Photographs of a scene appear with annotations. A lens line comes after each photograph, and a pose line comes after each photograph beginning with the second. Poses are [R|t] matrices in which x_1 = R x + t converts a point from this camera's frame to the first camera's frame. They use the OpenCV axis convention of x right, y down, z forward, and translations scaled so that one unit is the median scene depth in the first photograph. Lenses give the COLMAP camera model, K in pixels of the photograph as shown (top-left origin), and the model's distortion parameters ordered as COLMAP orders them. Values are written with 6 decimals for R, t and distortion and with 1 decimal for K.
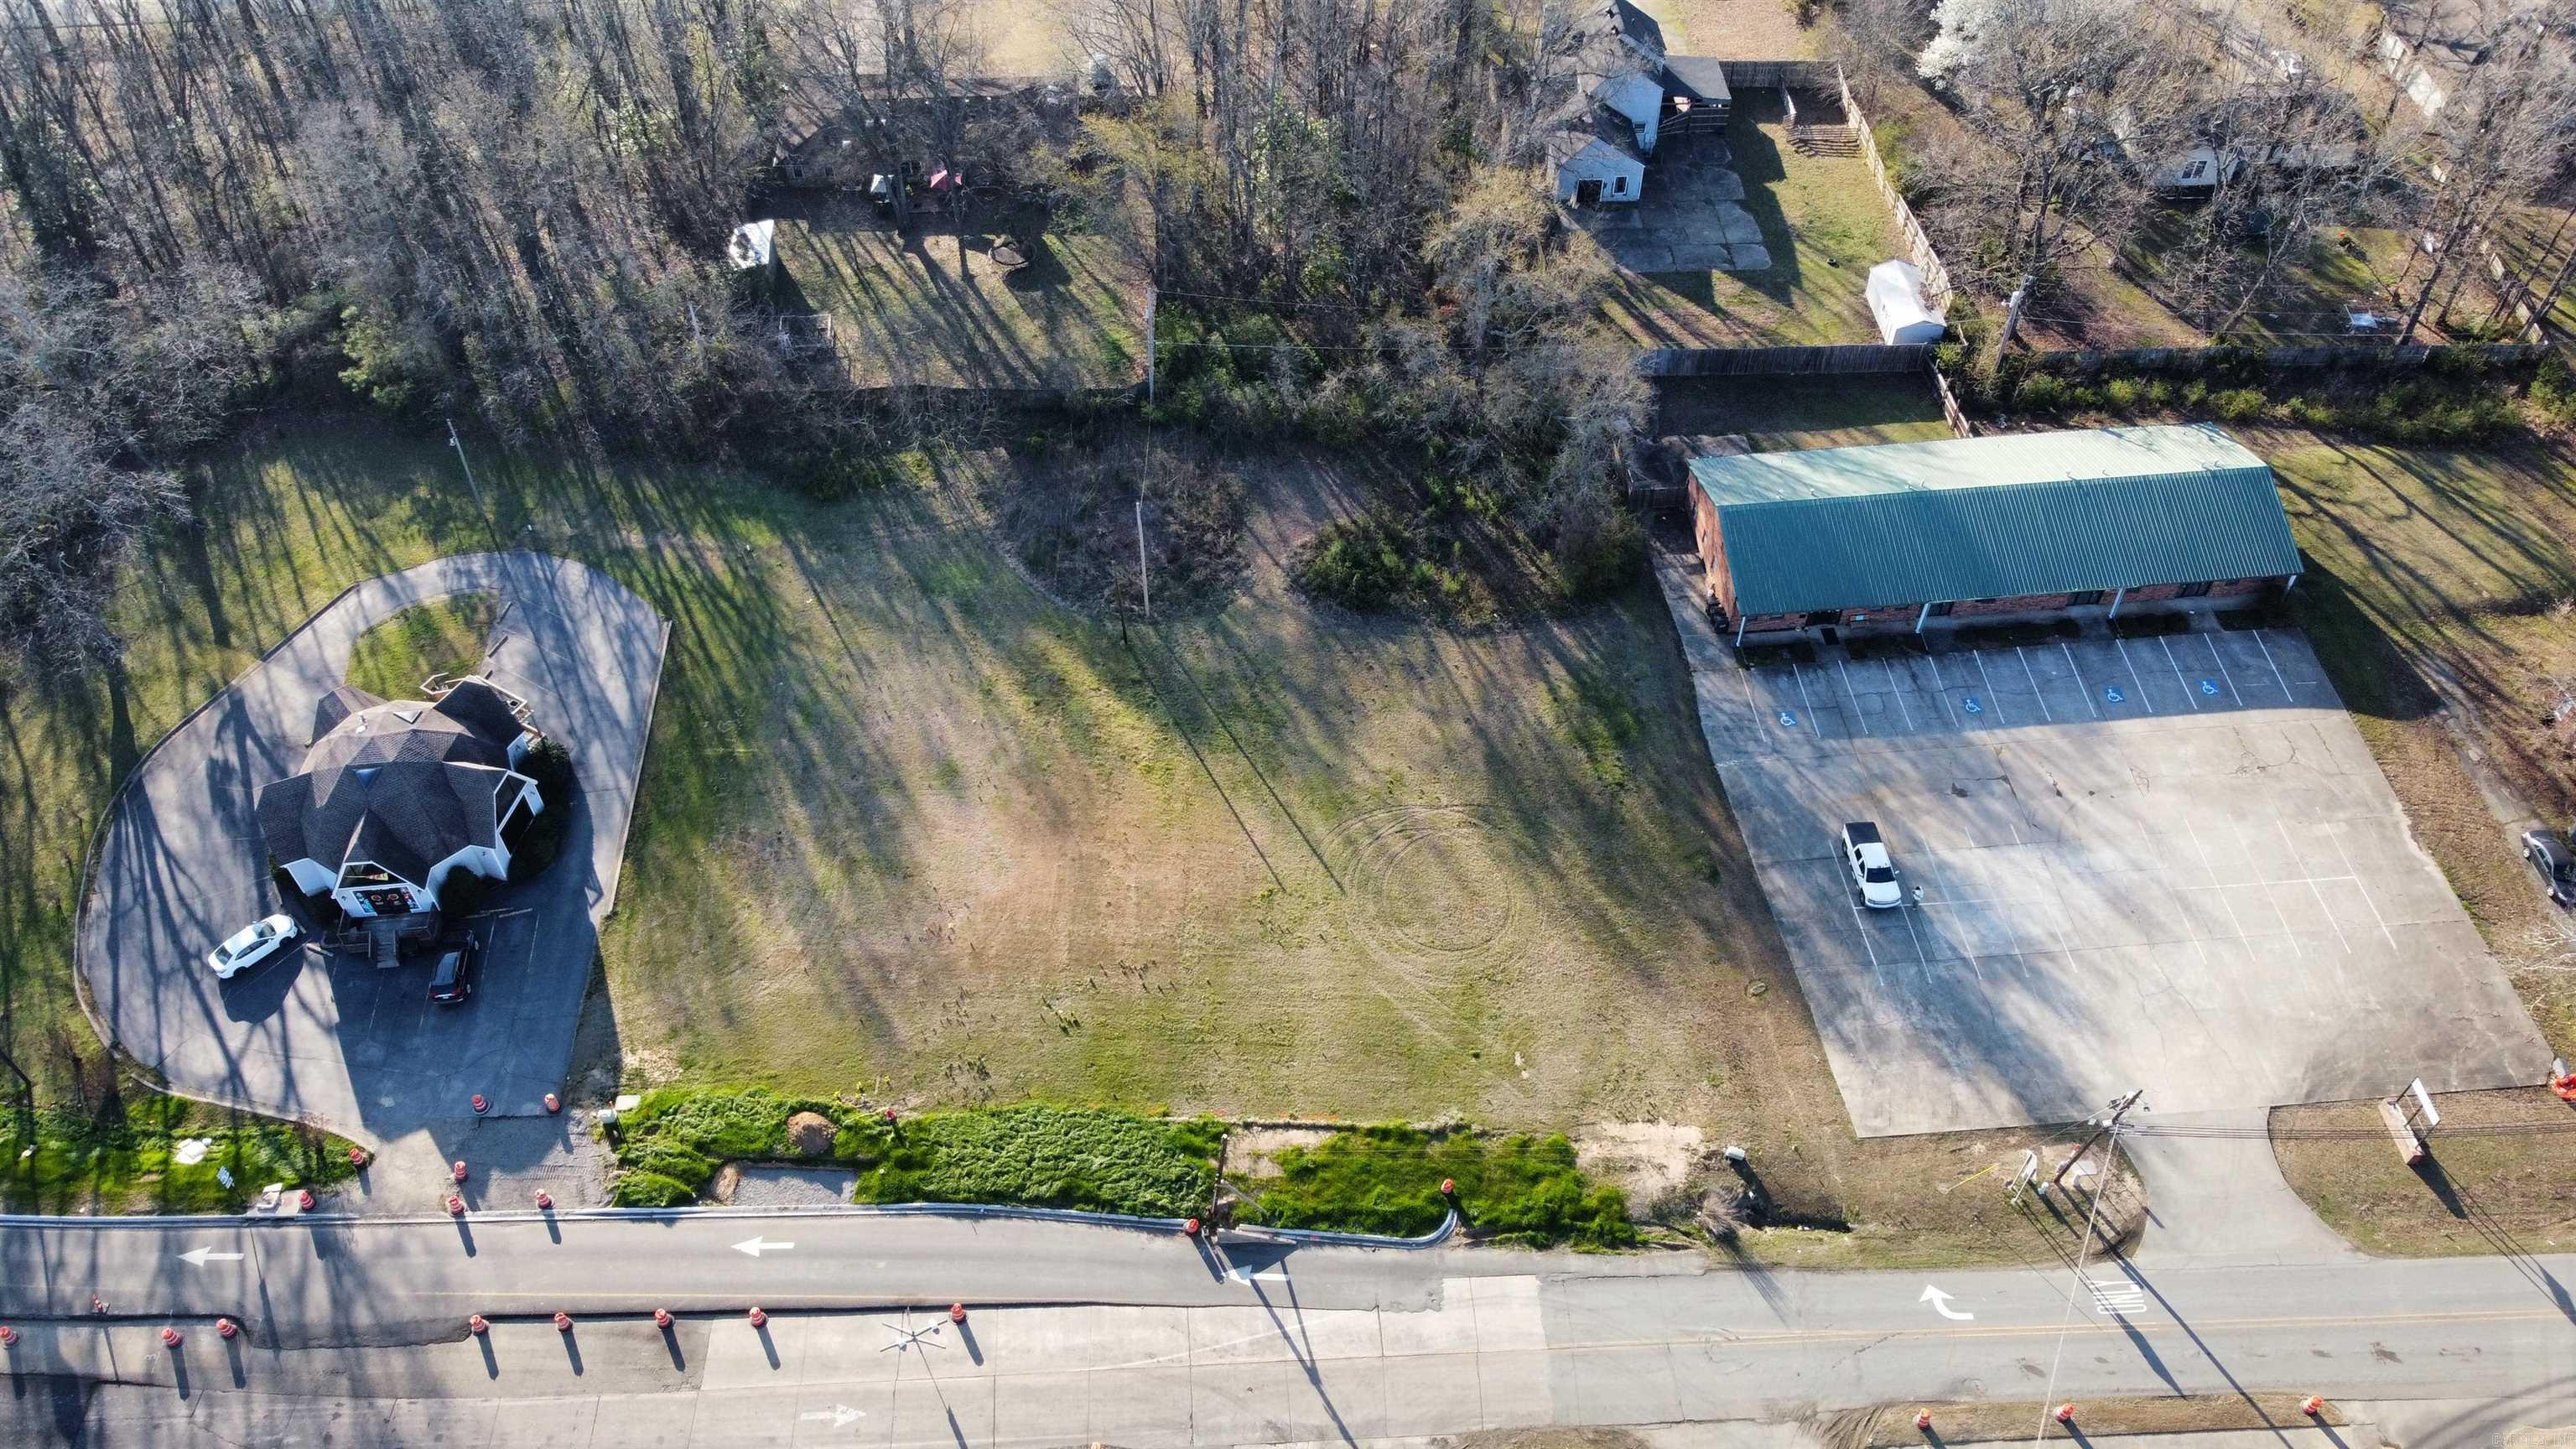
lens RADIAL K [[1937.6, 0, 1282.4], [0, 1937.6, 735.7], [0, 0, 1]] dist [-0.001434, 0.000426]
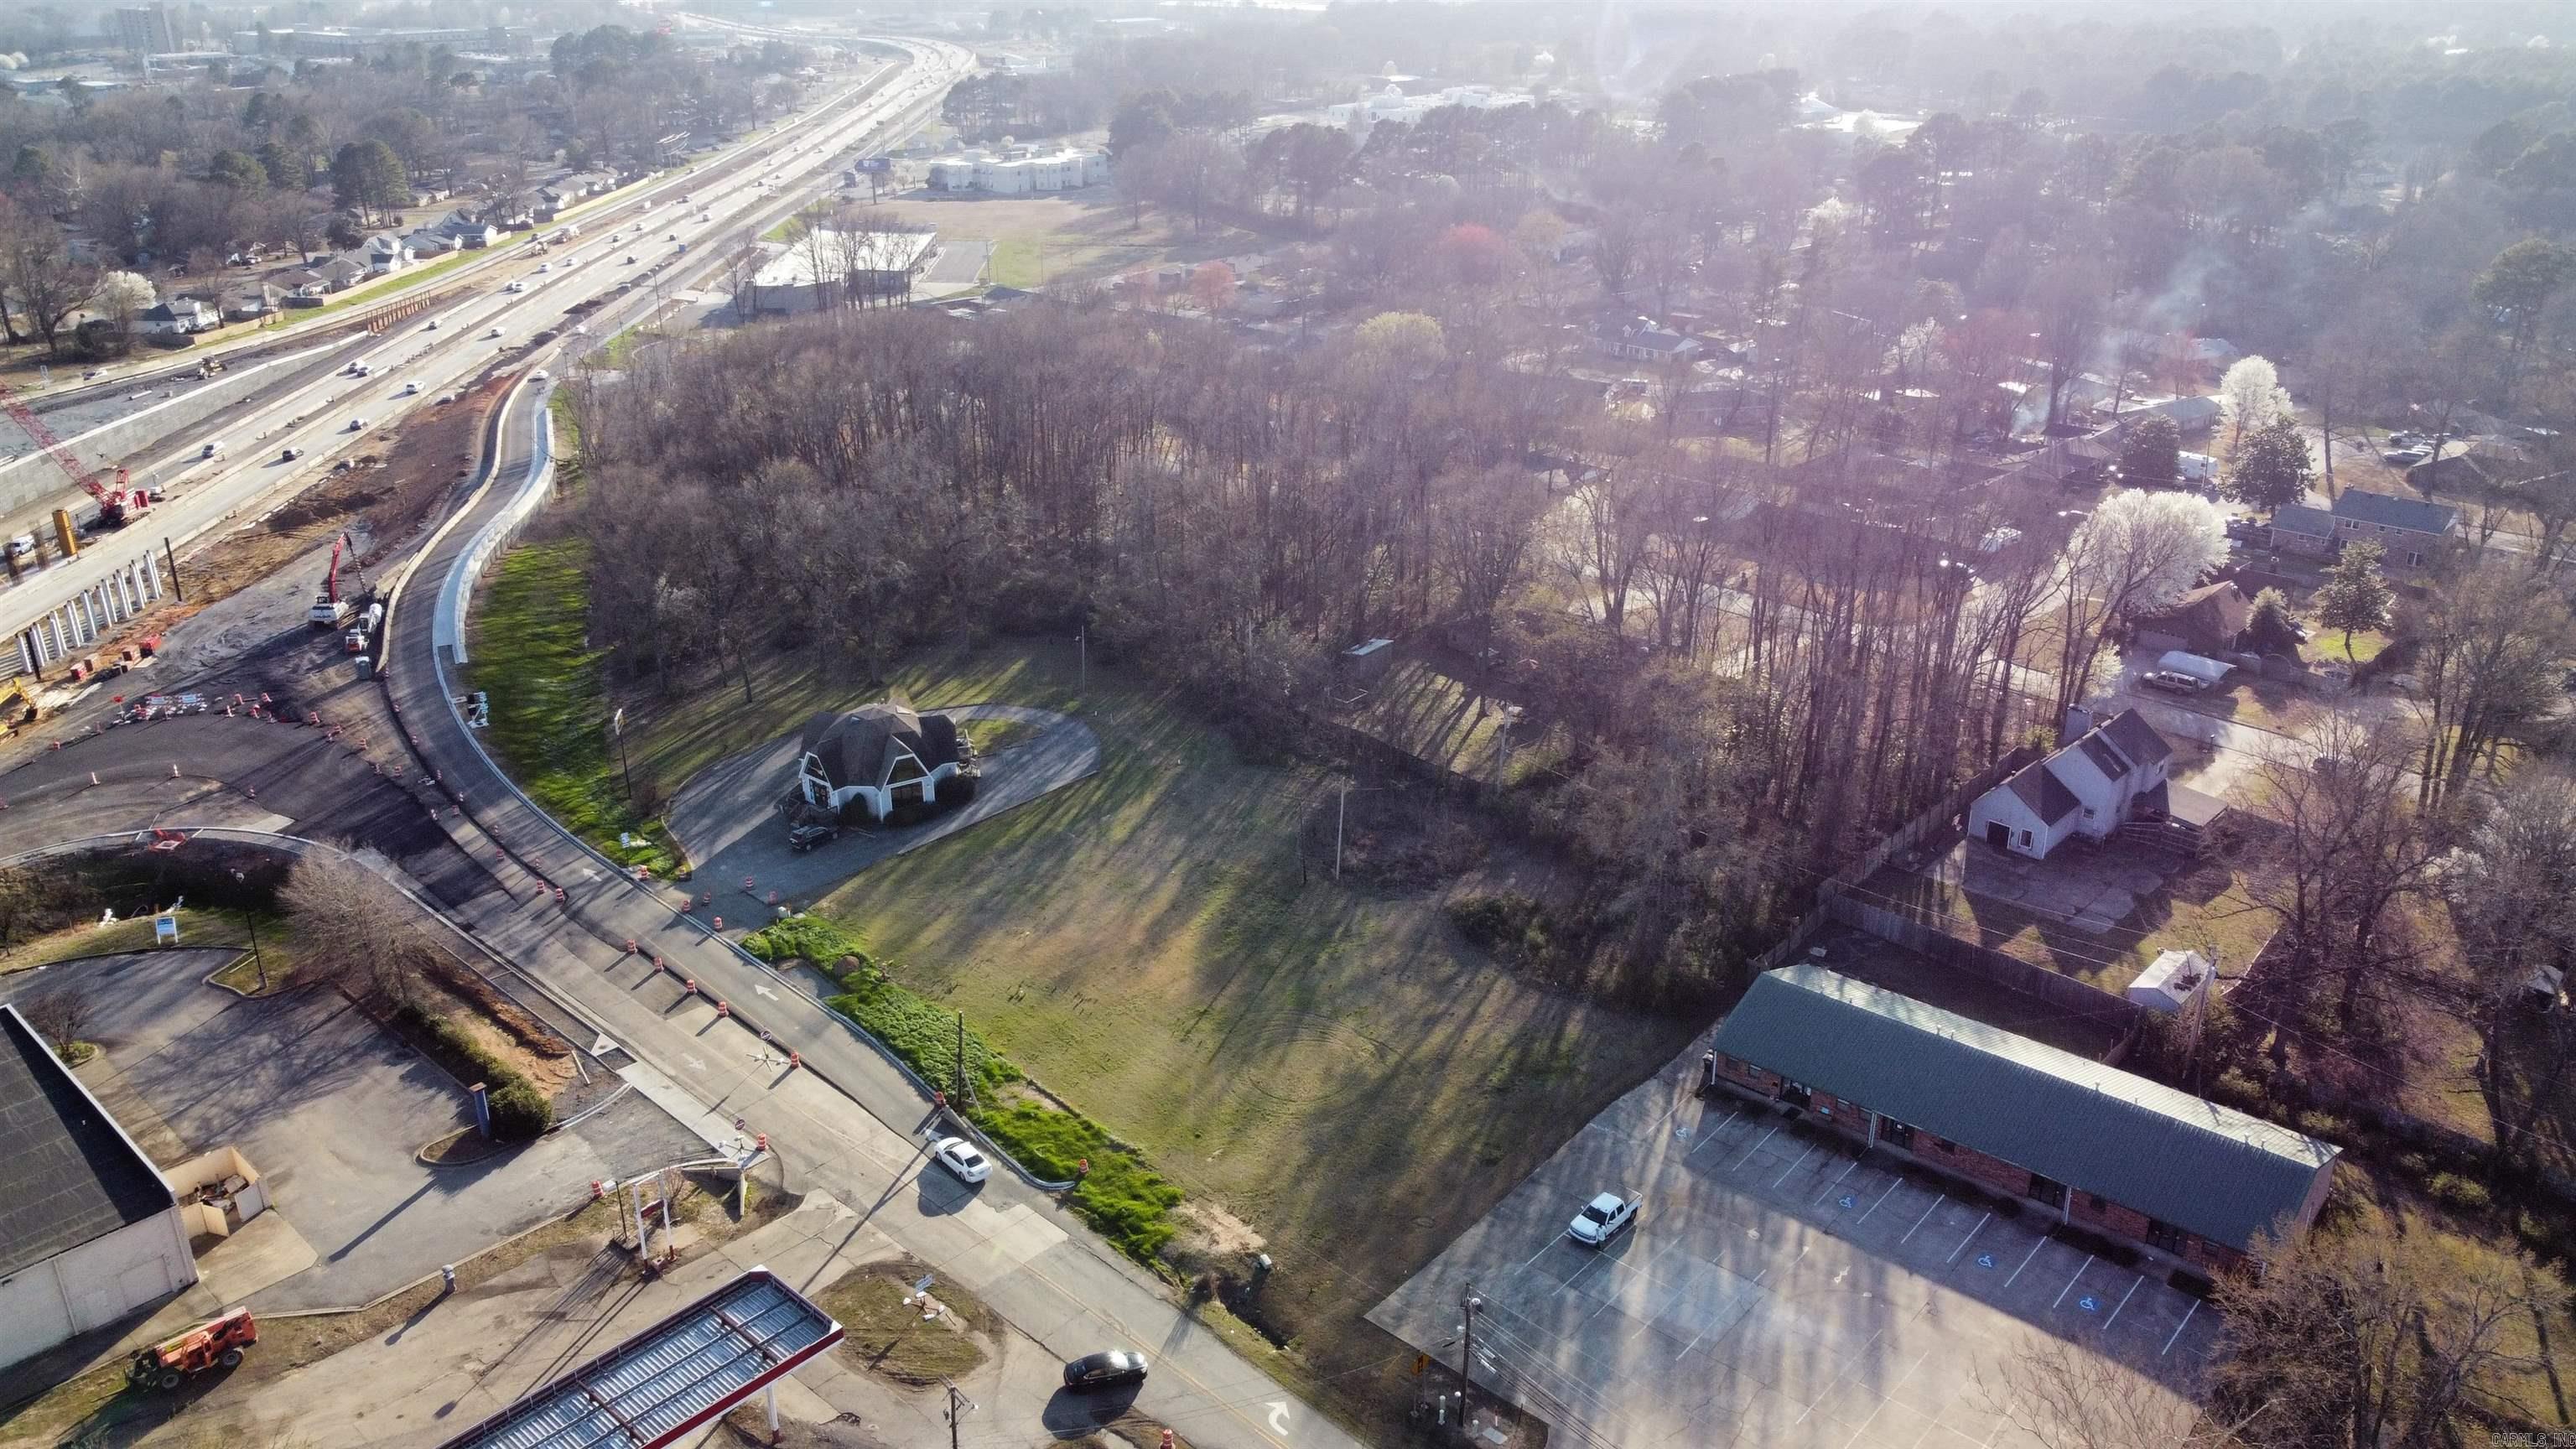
lens RADIAL K [[1937.6, 0, 1282.4], [0, 1937.6, 735.7], [0, 0, 1]] dist [-0.001434, 0.000426]
pose [[0.695539, 0.283174, -0.660331, 0.924006], [-0.542612, 0.809449, -0.224422, 0.215691], [0.470954, 0.514398, 0.716657, 0.005698]]
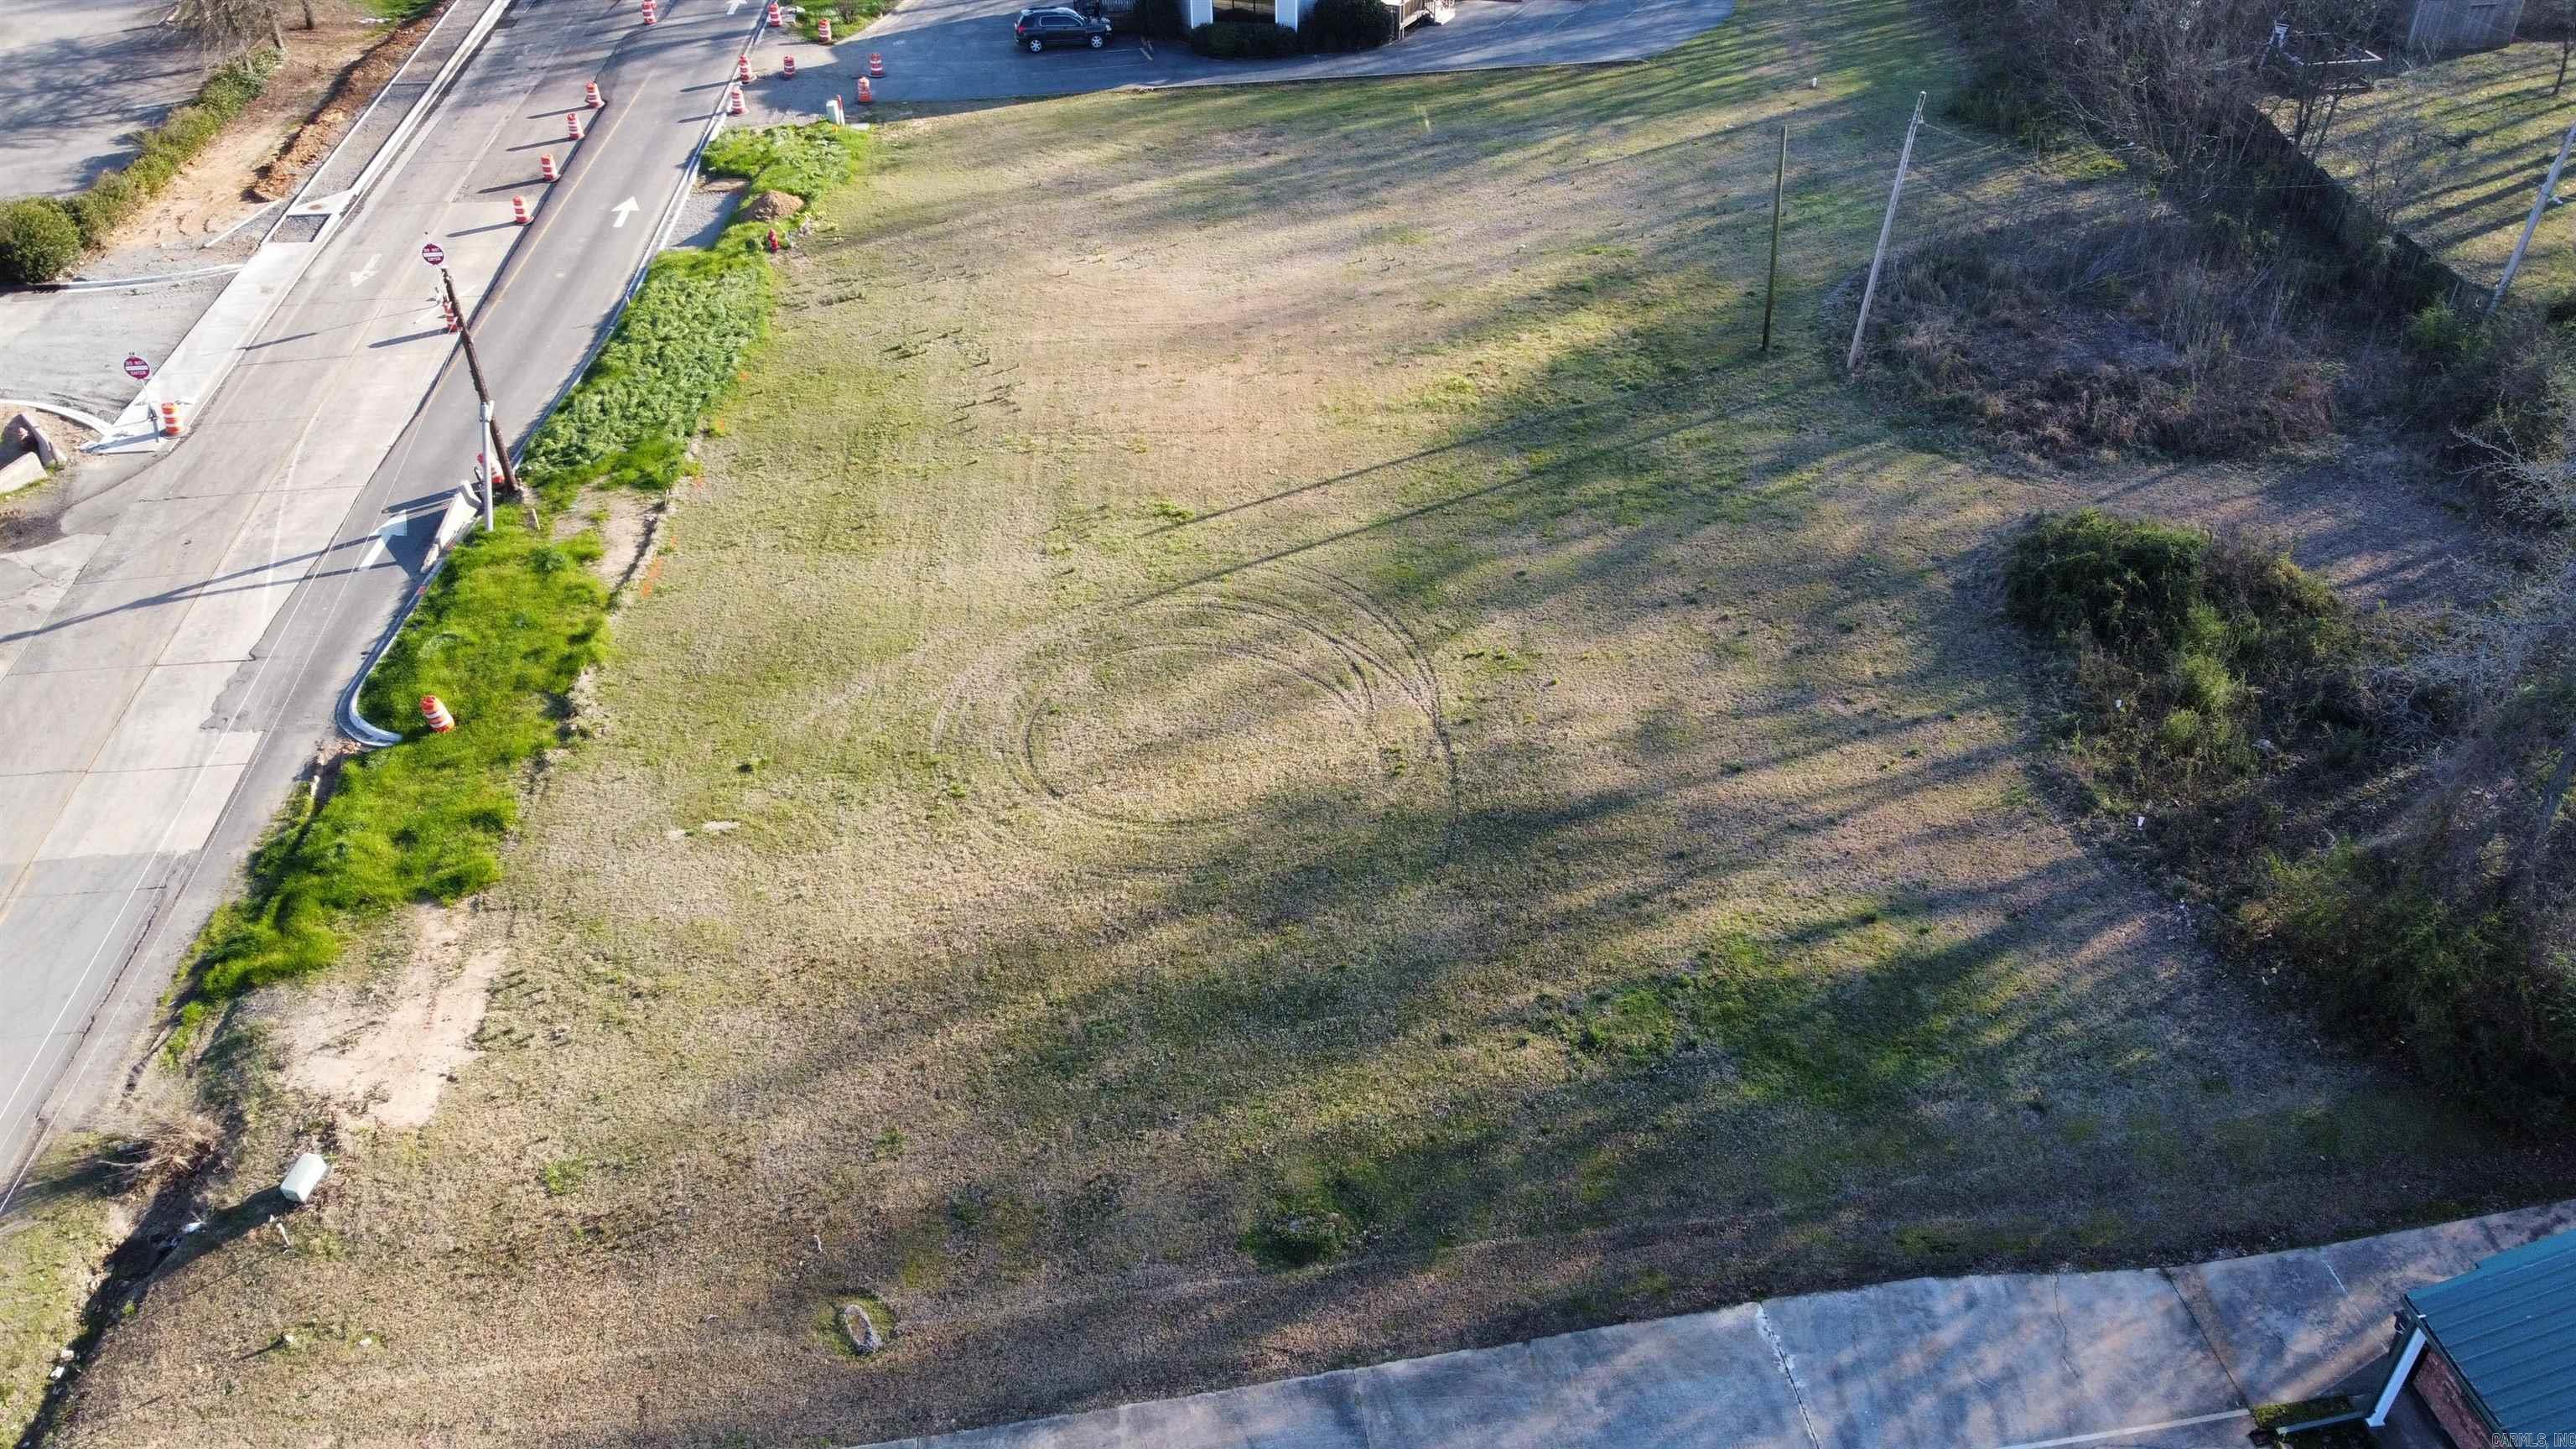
lens RADIAL K [[1937.6, 0, 1282.4], [0, 1937.6, 735.7], [0, 0, 1]] dist [-0.001434, 0.000426]
pose [[0.045575, 0.600304, -0.798473, 0.489335], [-0.745117, 0.552817, 0.373087, -0.110097], [0.665375, 0.577952, 0.472491, 0.902660]]
